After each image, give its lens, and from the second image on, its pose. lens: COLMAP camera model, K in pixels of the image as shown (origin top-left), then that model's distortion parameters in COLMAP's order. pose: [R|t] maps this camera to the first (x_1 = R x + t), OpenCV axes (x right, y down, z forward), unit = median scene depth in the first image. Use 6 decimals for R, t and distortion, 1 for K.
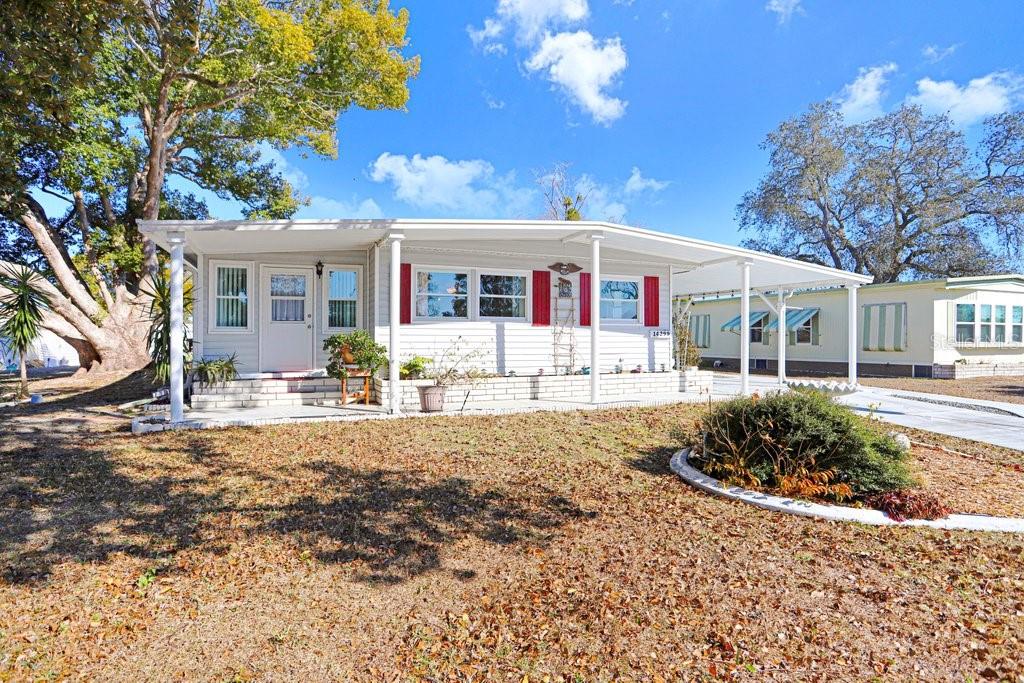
lens RADIAL K [[563.4, 0, 512.0], [0, 563.4, 341.5], [0, 0, 1]] dist [-0.051837, 0.001200]
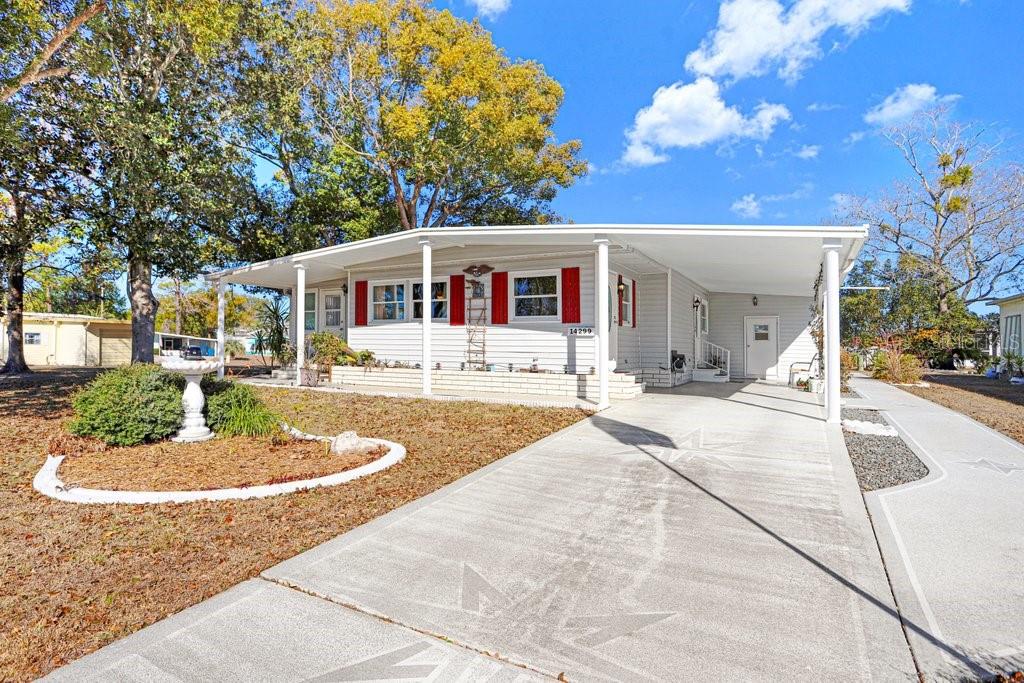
lens RADIAL K [[563.4, 0, 512.0], [0, 563.4, 341.5], [0, 0, 1]] dist [-0.051837, 0.001200]
pose [[0.632012, -0.001811, -0.774957, 0.964080], [-0.013259, 0.999826, -0.013149, 0.017060], [0.774845, 0.018585, 0.631878, 0.386330]]
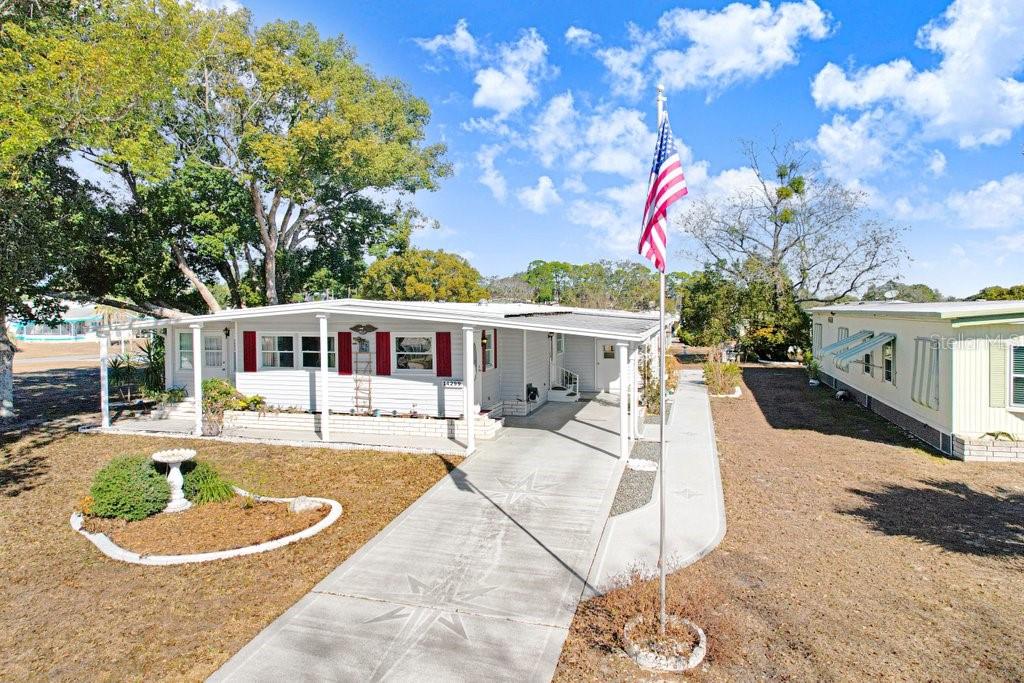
lens RADIAL K [[657.8, 0, 531.1], [0, 657.8, 338.0], [0, 0, 1]] dist [-0.036335, 0.005067]
pose [[0.805634, 0.020739, -0.592050, 1.258682], [-0.003563, 0.999539, 0.030165, -0.156288], [0.592403, -0.022192, 0.805336, 0.055382]]
